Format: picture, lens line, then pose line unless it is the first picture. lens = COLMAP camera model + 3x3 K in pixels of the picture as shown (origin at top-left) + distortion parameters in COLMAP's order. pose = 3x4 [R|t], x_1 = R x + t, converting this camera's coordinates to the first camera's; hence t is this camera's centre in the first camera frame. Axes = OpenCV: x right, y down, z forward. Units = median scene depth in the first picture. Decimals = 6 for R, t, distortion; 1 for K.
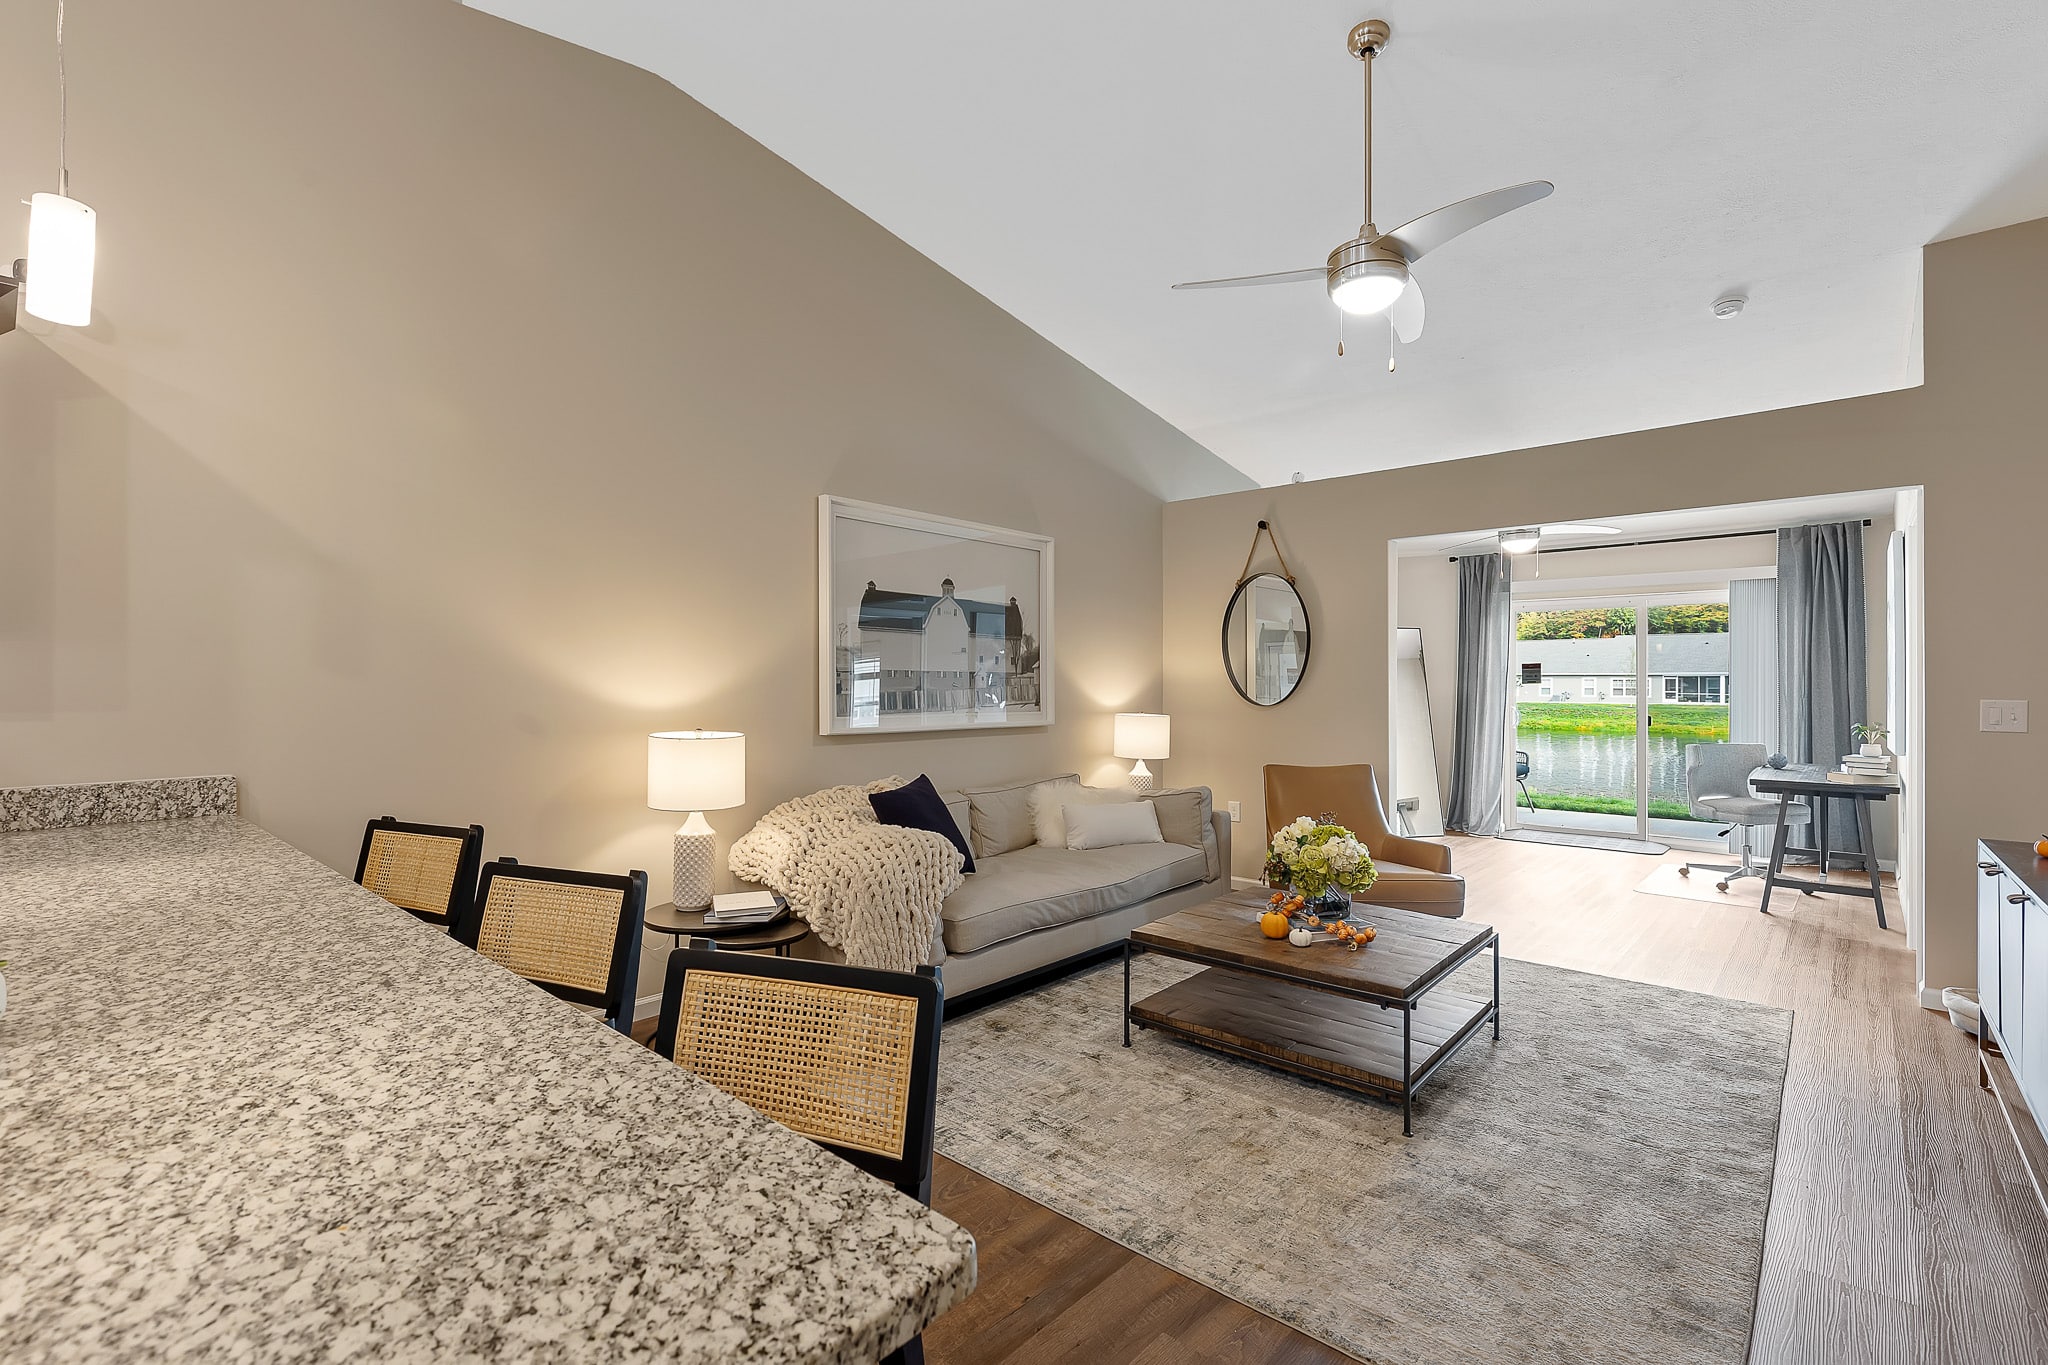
lens RADIAL K [[929.5, 0, 1016.6], [0, 929.5, 681.4], [0, 0, 1]] dist [0.003423, 0.000257]
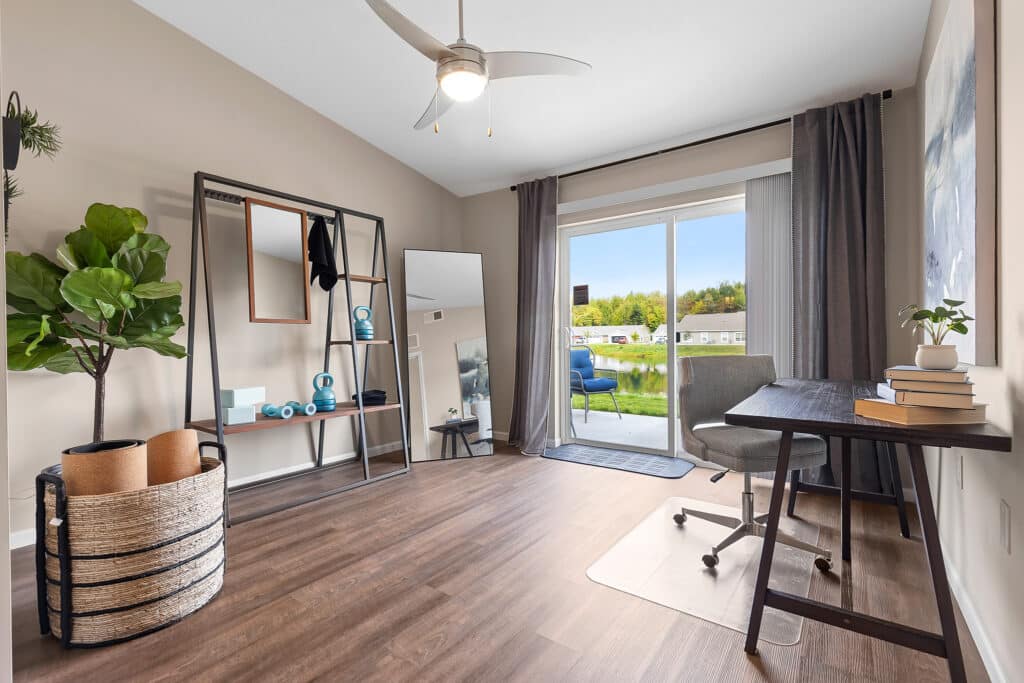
lens RADIAL K [[464.8, 0, 507.8], [0, 464.8, 342.8], [0, 0, 1]] dist [0.003423, 0.000257]
pose [[0.994194, -0.009718, 0.107161, 0.556422], [0.008636, 0.999907, 0.010562, 0.051748], [-0.107253, -0.009576, 0.994186, 0.654697]]
